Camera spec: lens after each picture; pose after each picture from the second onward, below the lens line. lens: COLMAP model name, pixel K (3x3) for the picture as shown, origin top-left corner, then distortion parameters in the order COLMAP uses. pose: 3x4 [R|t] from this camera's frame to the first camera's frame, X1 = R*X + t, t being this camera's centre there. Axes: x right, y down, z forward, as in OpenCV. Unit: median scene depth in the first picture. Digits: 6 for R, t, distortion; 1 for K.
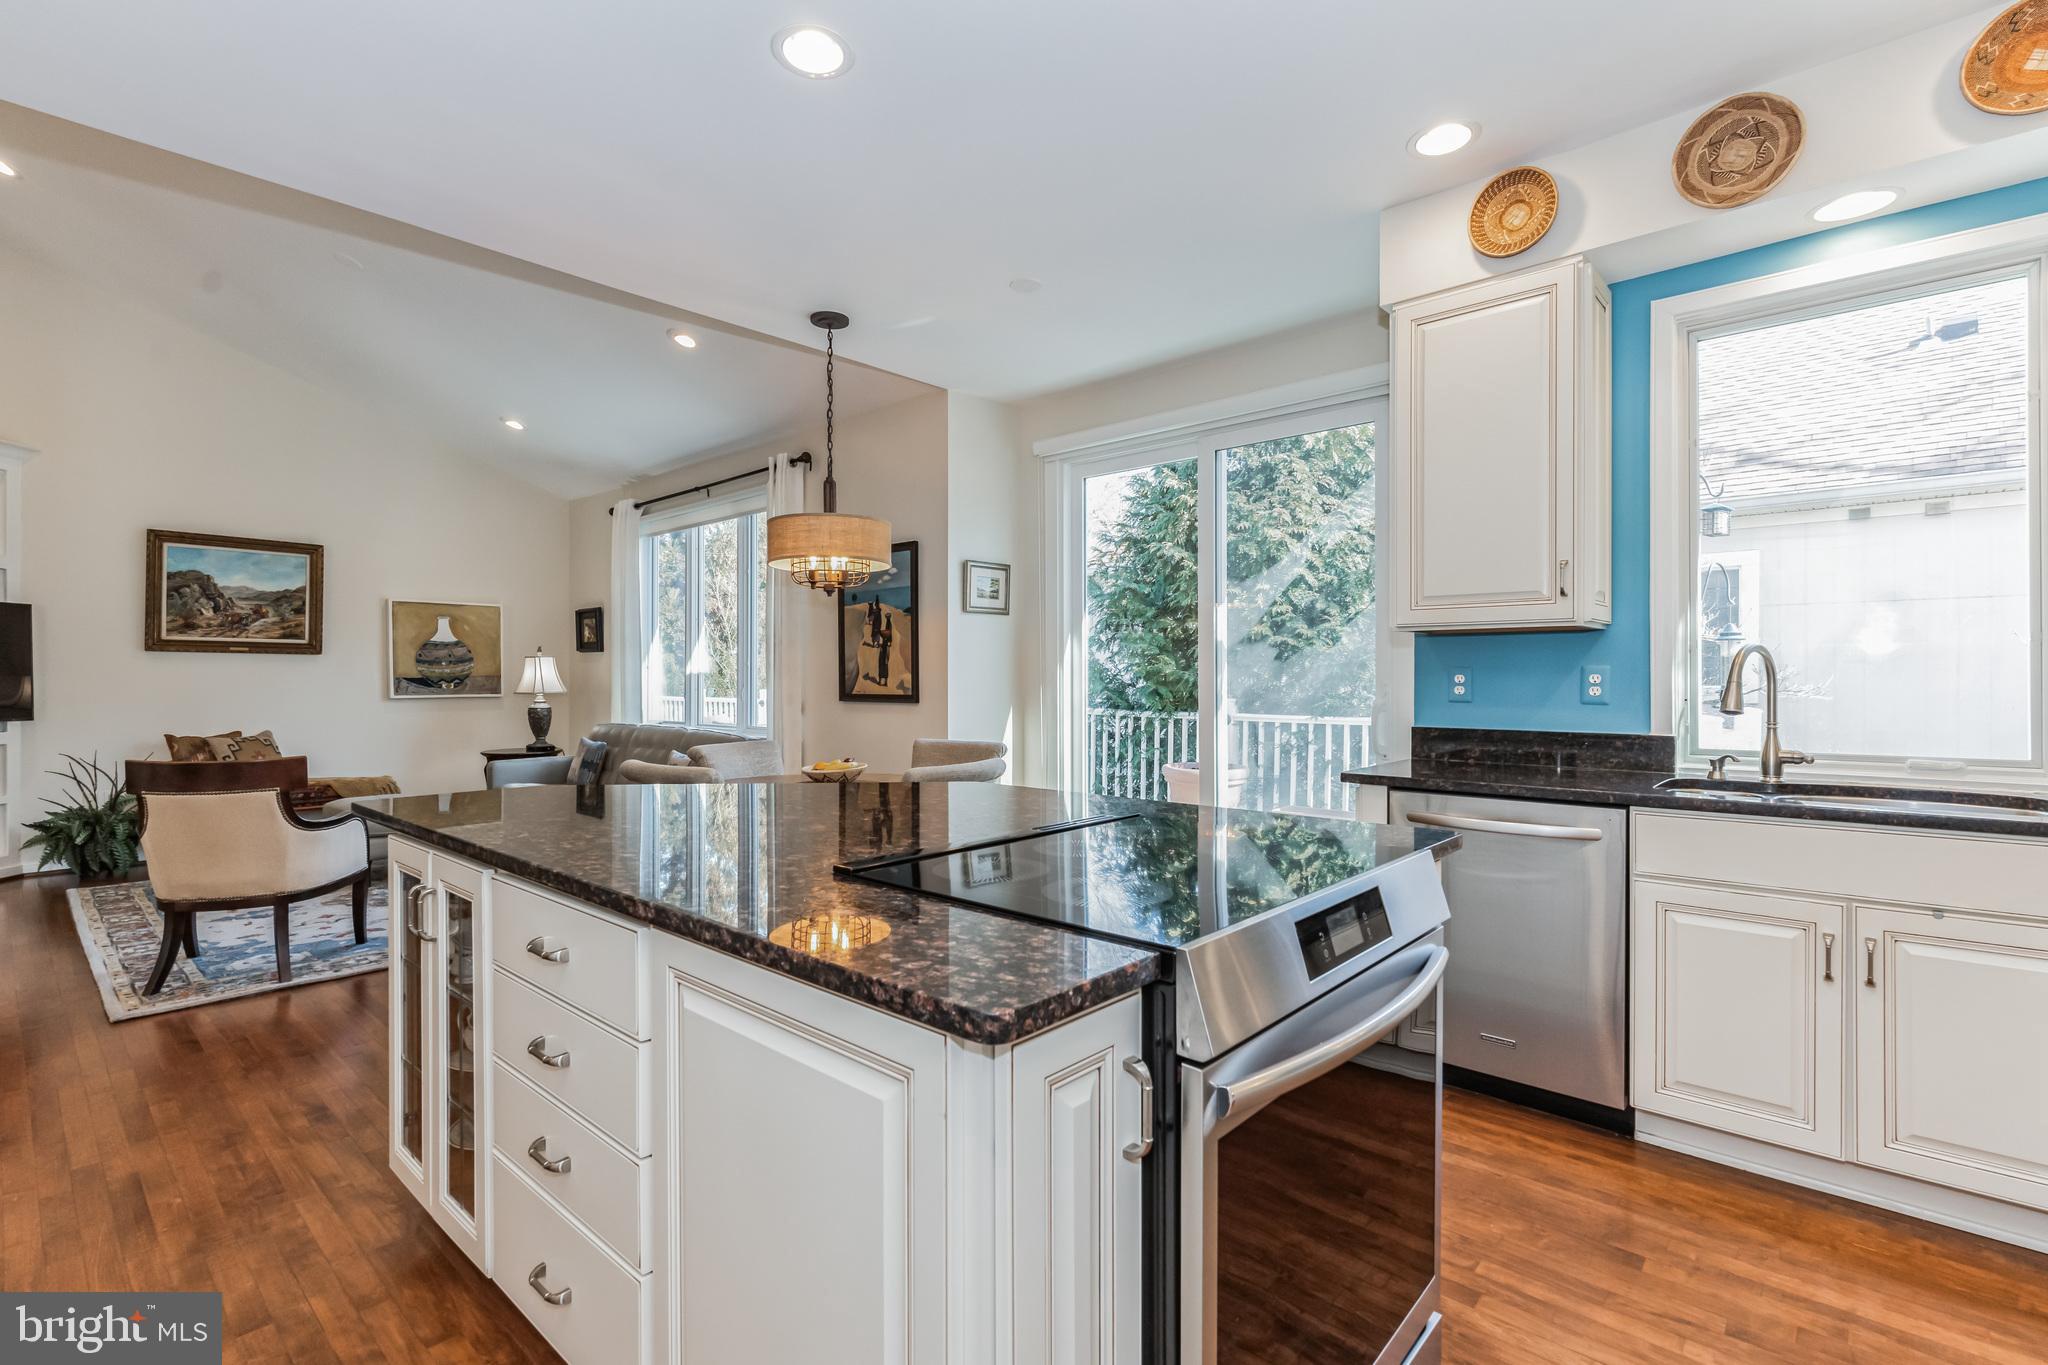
lens RADIAL K [[928.8, 0, 1019.0], [0, 928.8, 681.2], [0, 0, 1]] dist [0.002300, 0.000725]
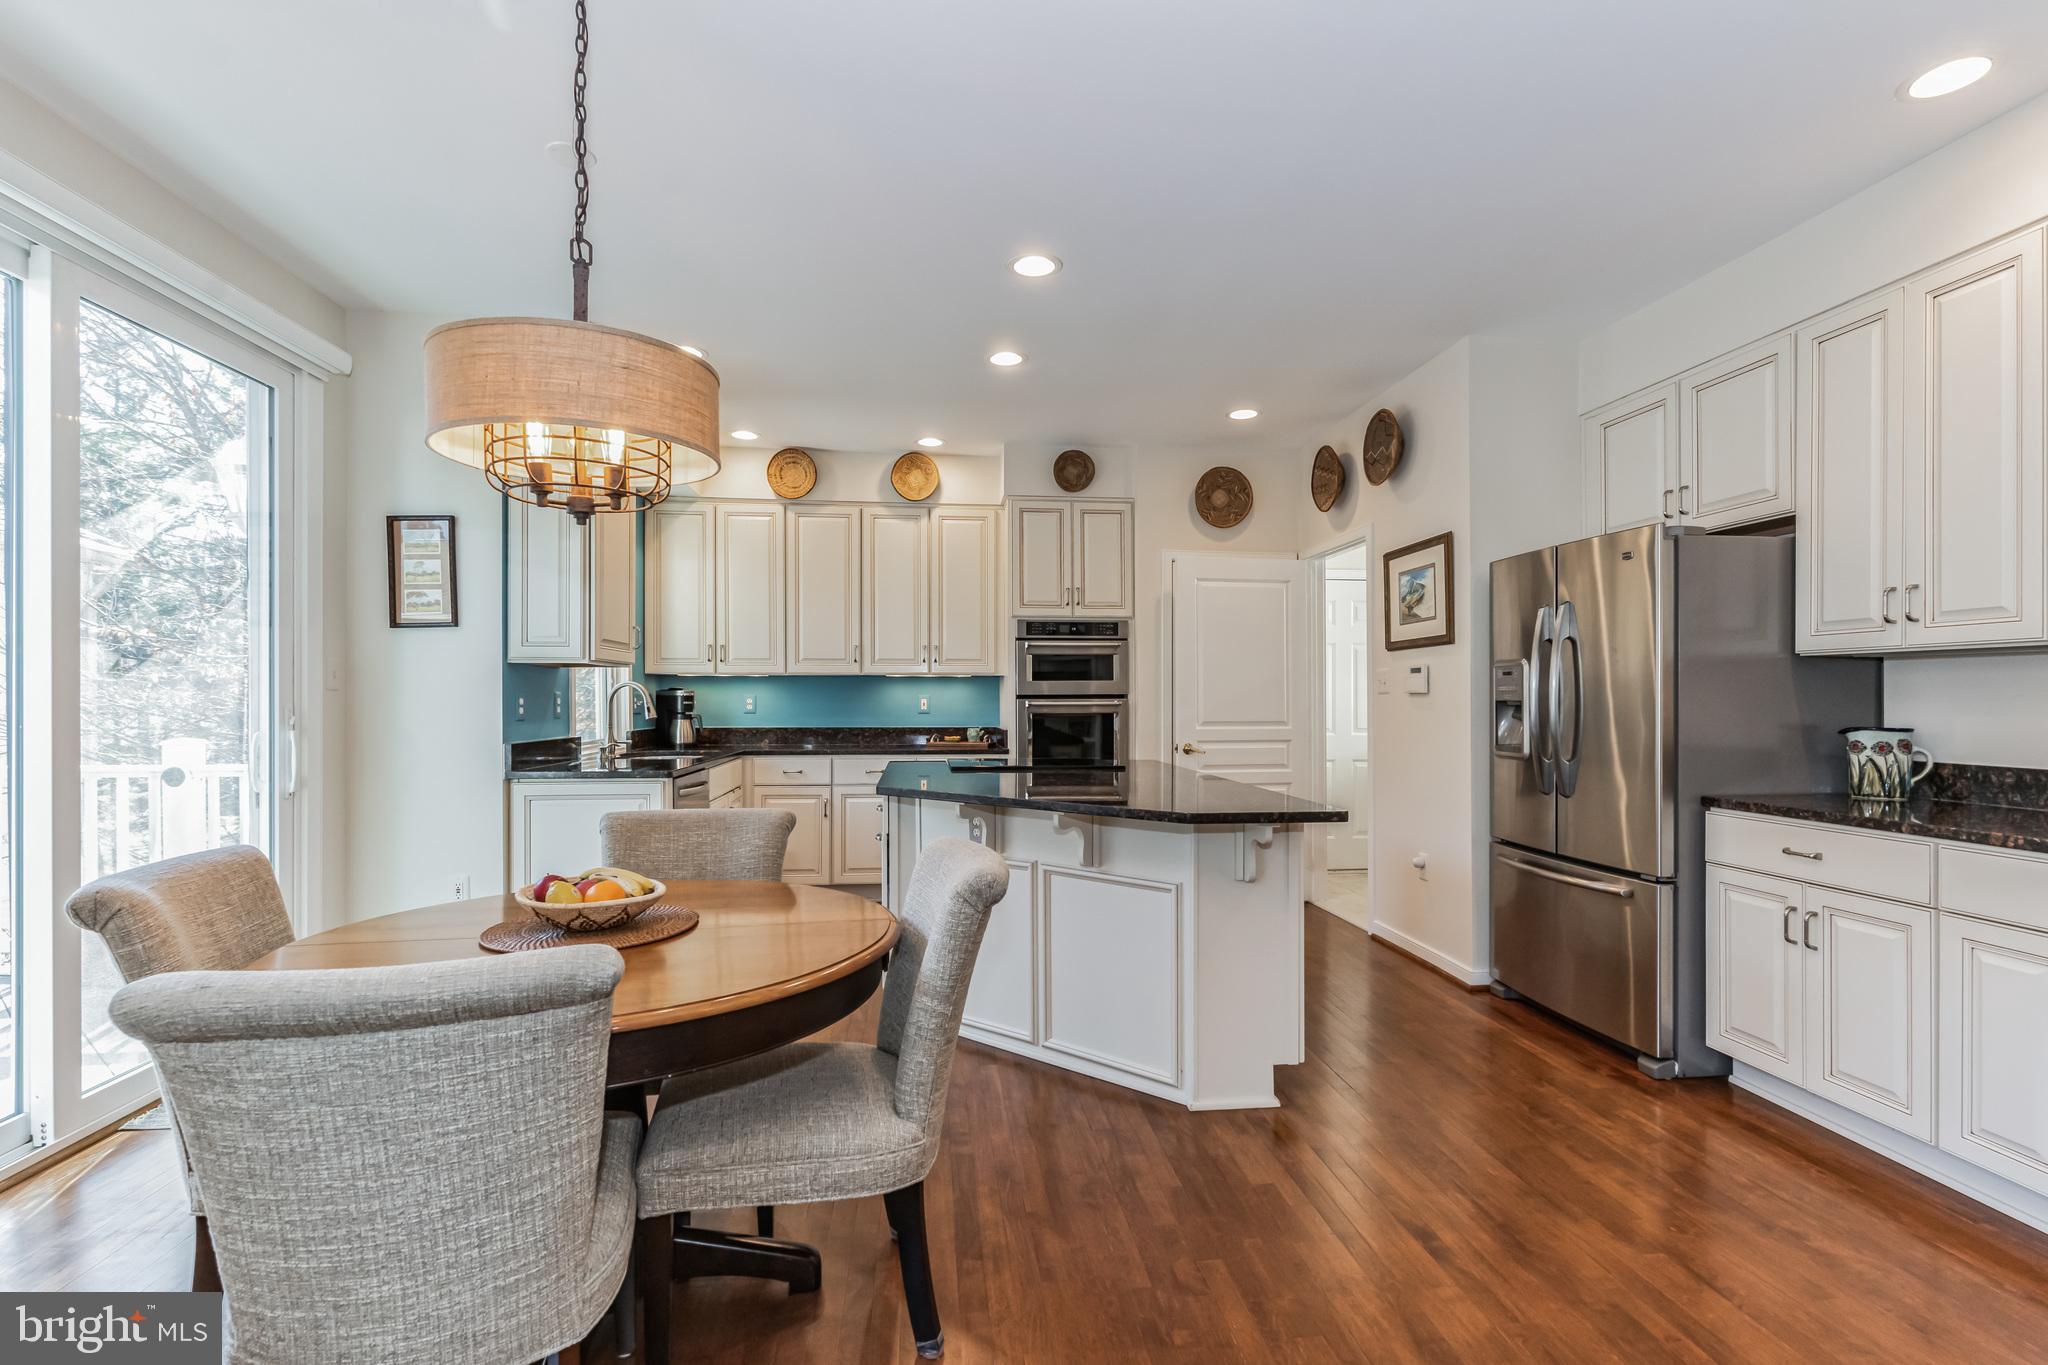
lens RADIAL K [[928.8, 0, 1017.4], [0, 928.8, 701.5], [0, 0, 1]] dist [0.002300, 0.000725]
pose [[-0.735296, -0.002809, 0.677740, -0.968979], [0.004237, 0.999953, 0.008740, -0.012605], [-0.677733, 0.009298, -0.735249, 1.719427]]
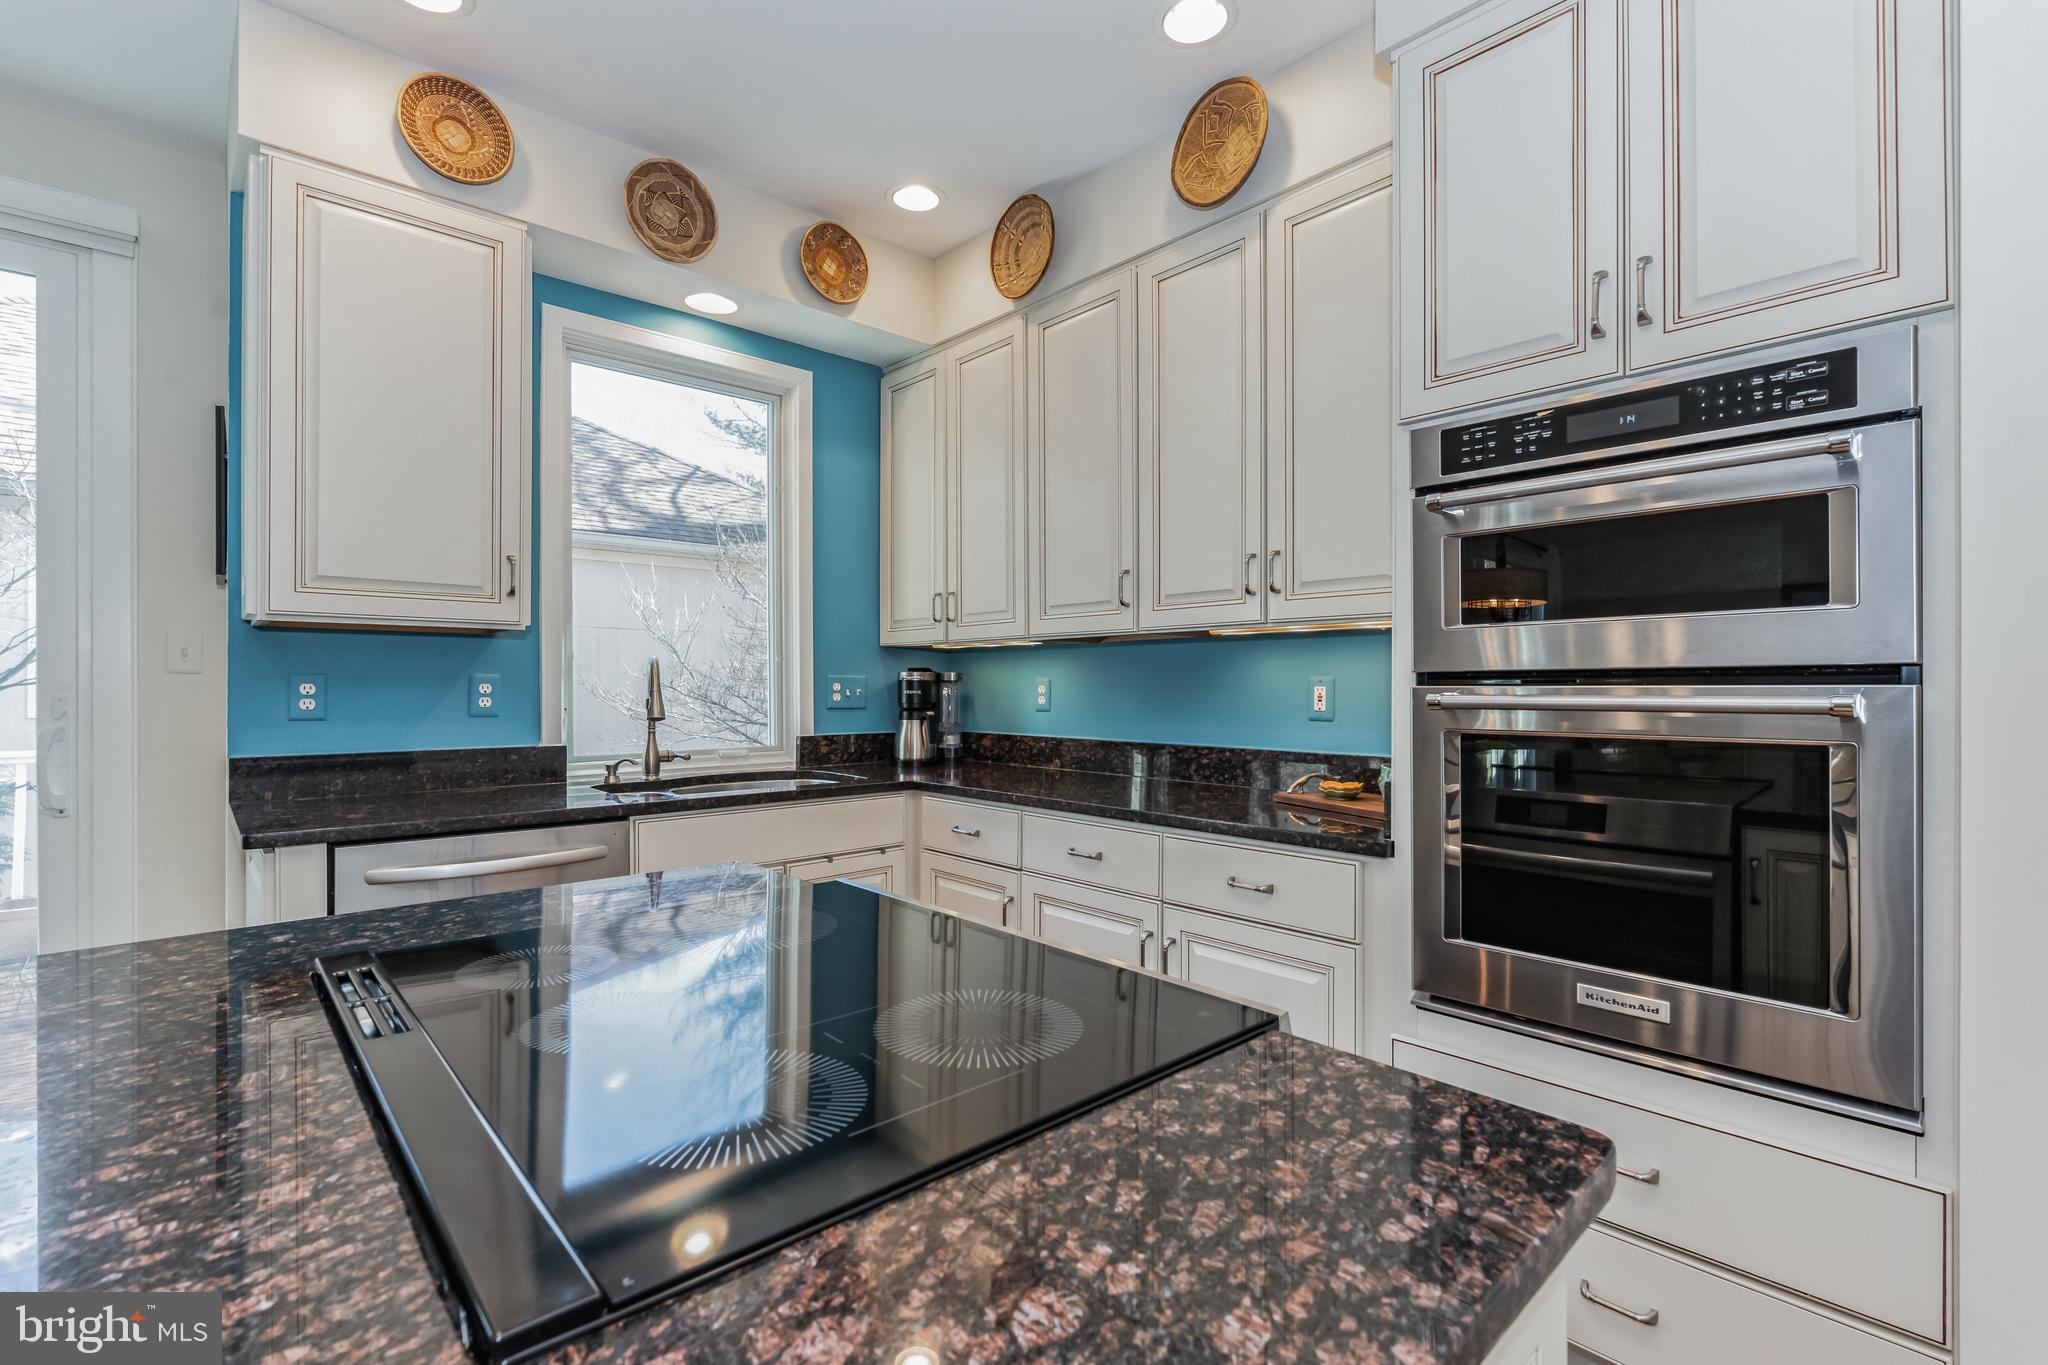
lens RADIAL K [[928.8, 0, 1014.4], [0, 928.8, 681.4], [0, 0, 1]] dist [0.002300, 0.000725]
pose [[0.107755, 0.005585, 0.994162, -0.246829], [0.006259, 0.999961, -0.006296, -0.000750], [-0.994158, 0.006901, 0.107715, 0.423018]]
